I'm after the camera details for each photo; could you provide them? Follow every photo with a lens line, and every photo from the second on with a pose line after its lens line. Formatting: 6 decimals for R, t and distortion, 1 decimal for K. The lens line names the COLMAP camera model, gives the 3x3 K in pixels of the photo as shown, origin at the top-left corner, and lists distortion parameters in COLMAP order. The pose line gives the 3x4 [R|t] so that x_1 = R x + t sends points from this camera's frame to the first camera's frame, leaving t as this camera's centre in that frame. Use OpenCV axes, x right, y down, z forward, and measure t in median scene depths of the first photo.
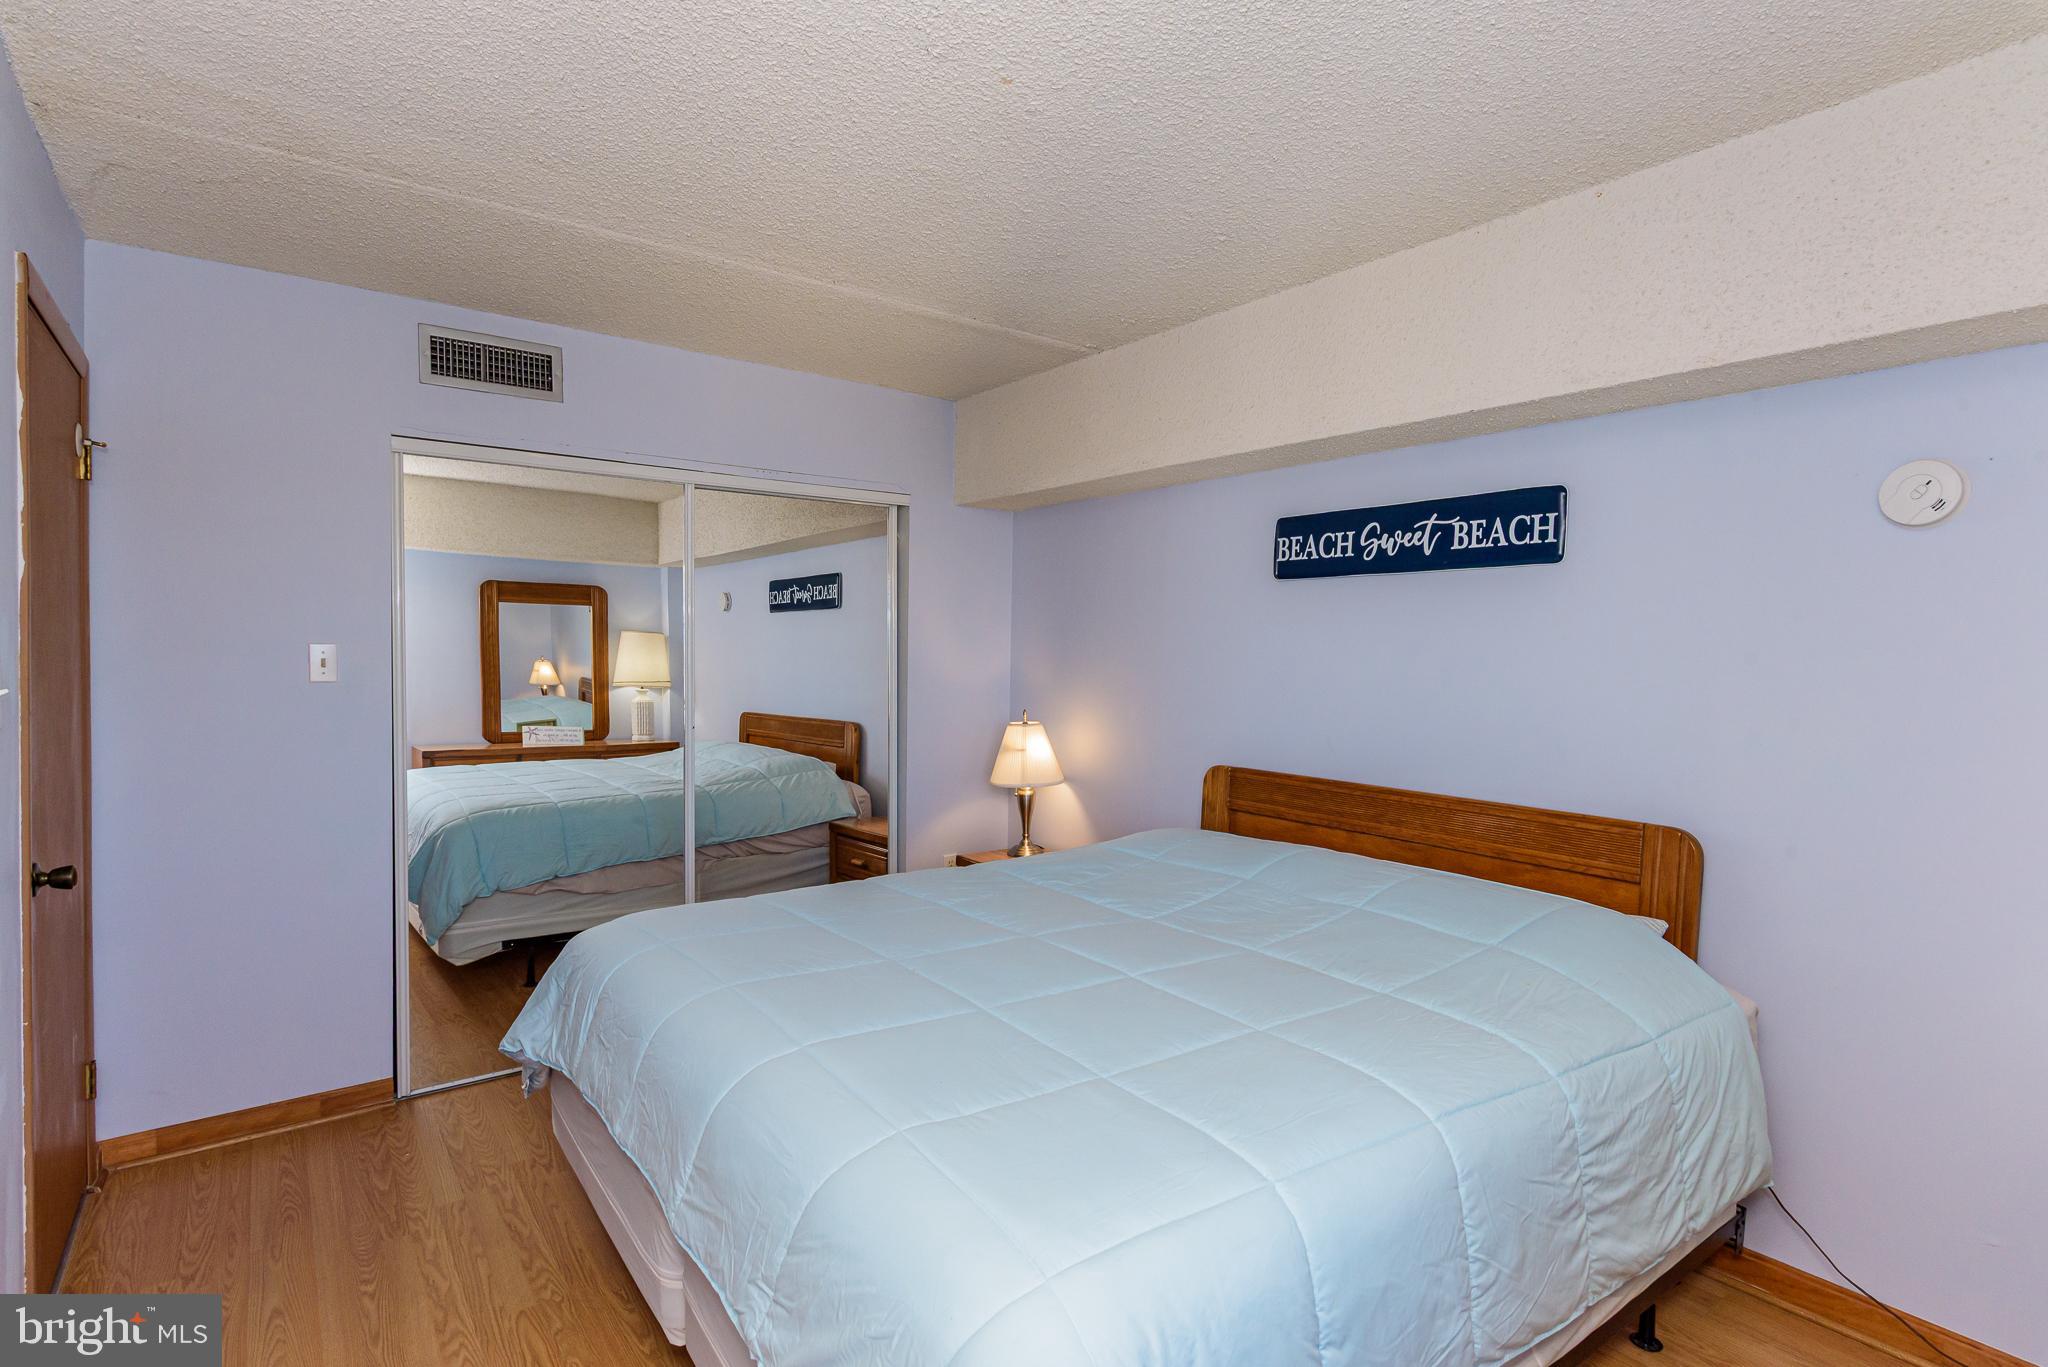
lens RADIAL K [[1015.2, 0, 1024.4], [0, 1015.2, 689.0], [0, 0, 1]] dist [0.003437, -0.001017]
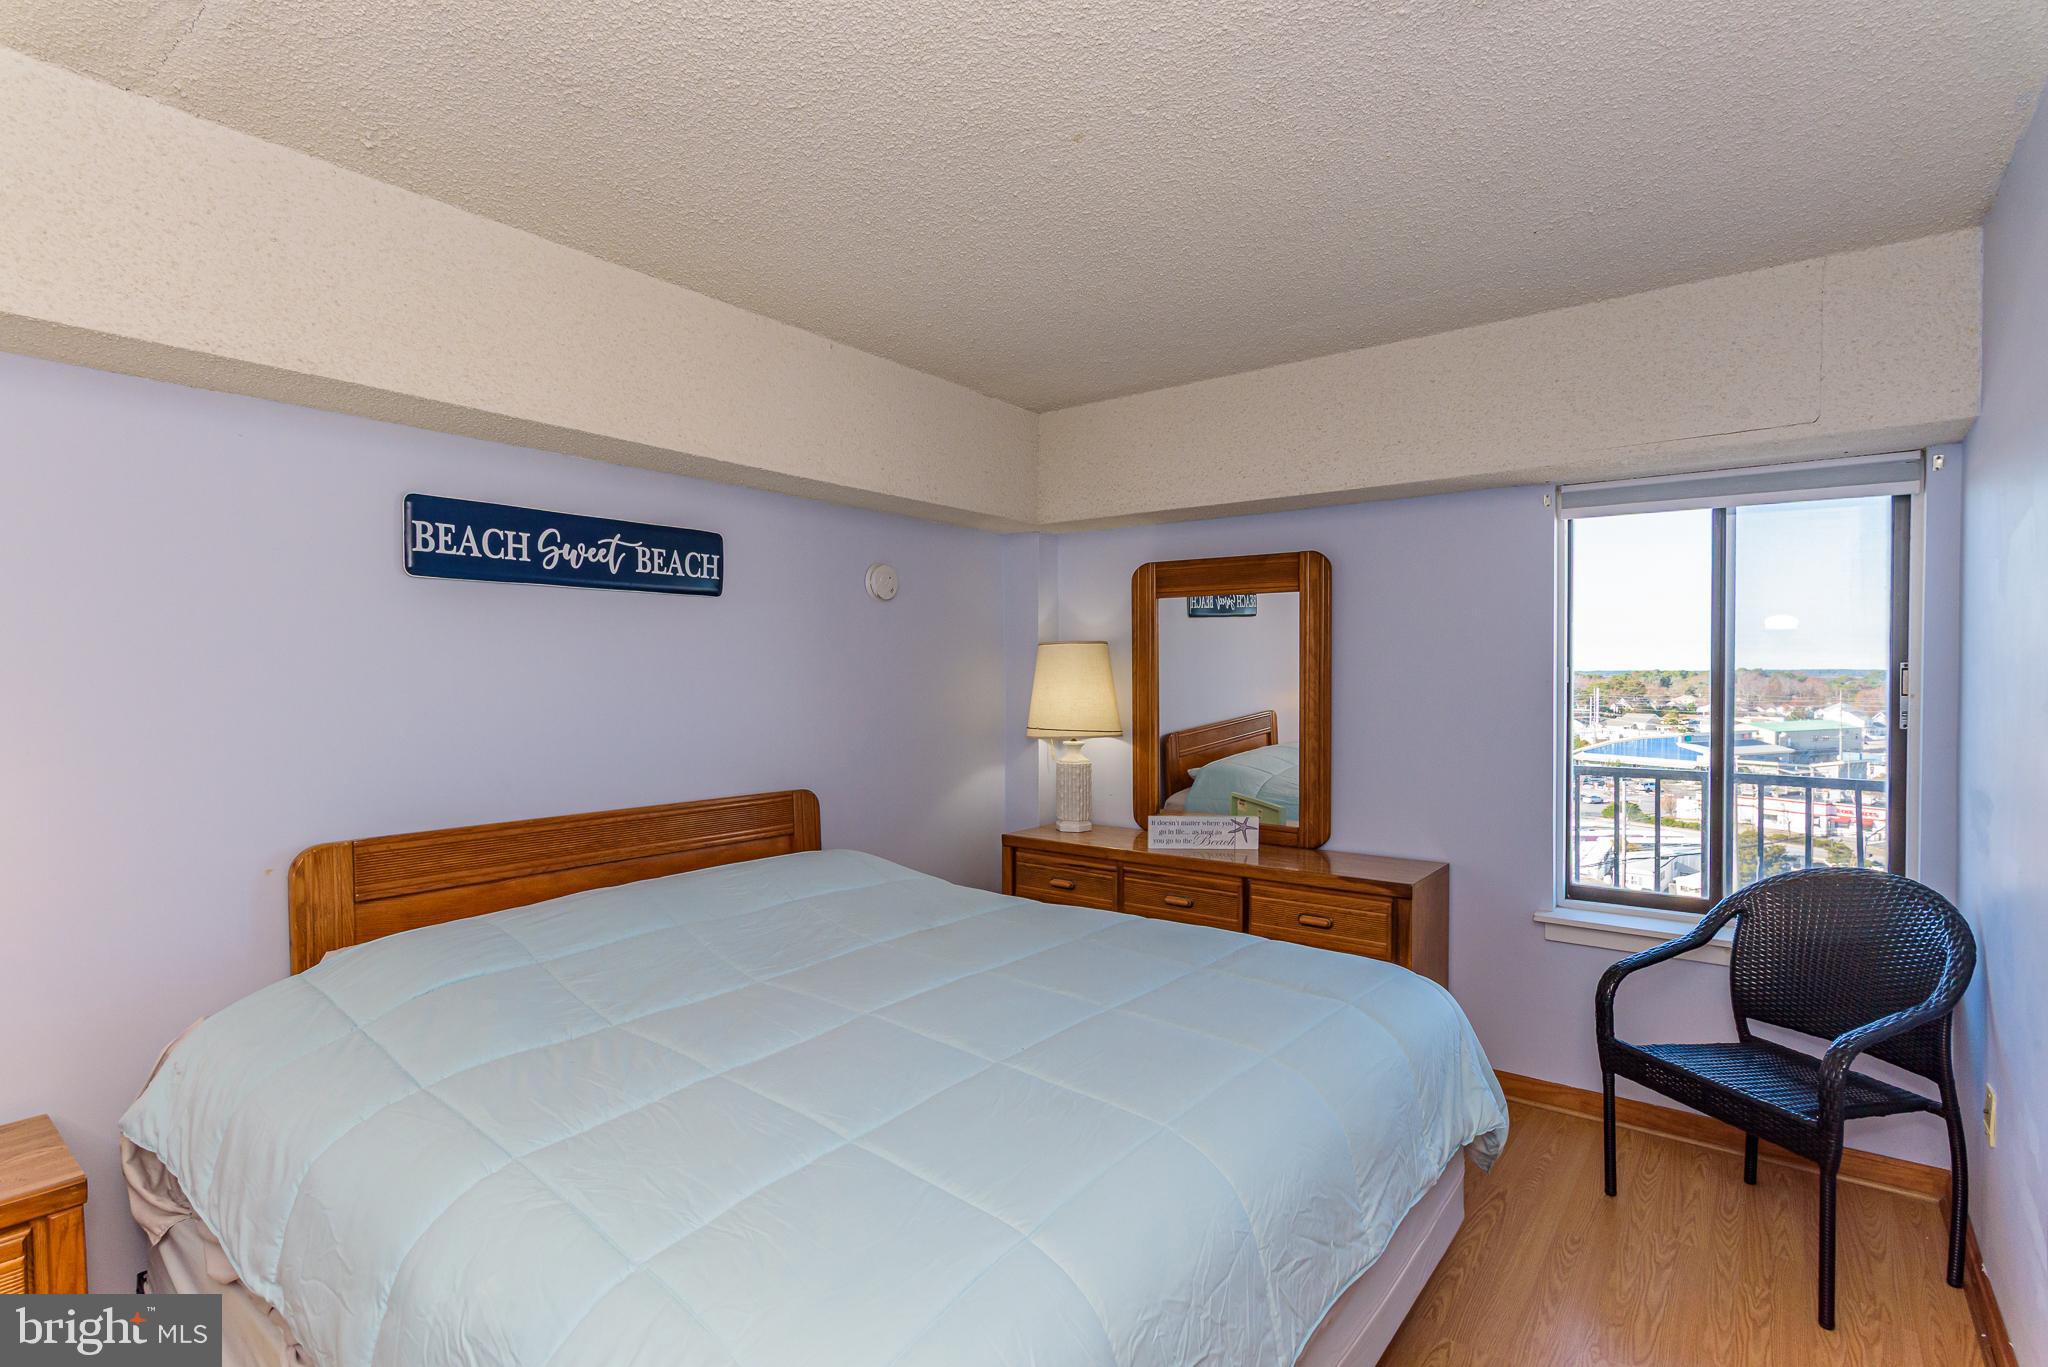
lens RADIAL K [[1015.2, 0, 1024.6], [0, 1015.2, 679.5], [0, 0, 1]] dist [0.003437, -0.001017]
pose [[-0.288566, -0.025546, 0.957119, -0.670666], [0.028955, 0.998954, 0.035393, -0.049900], [-0.957022, 0.037927, -0.287524, 0.883538]]
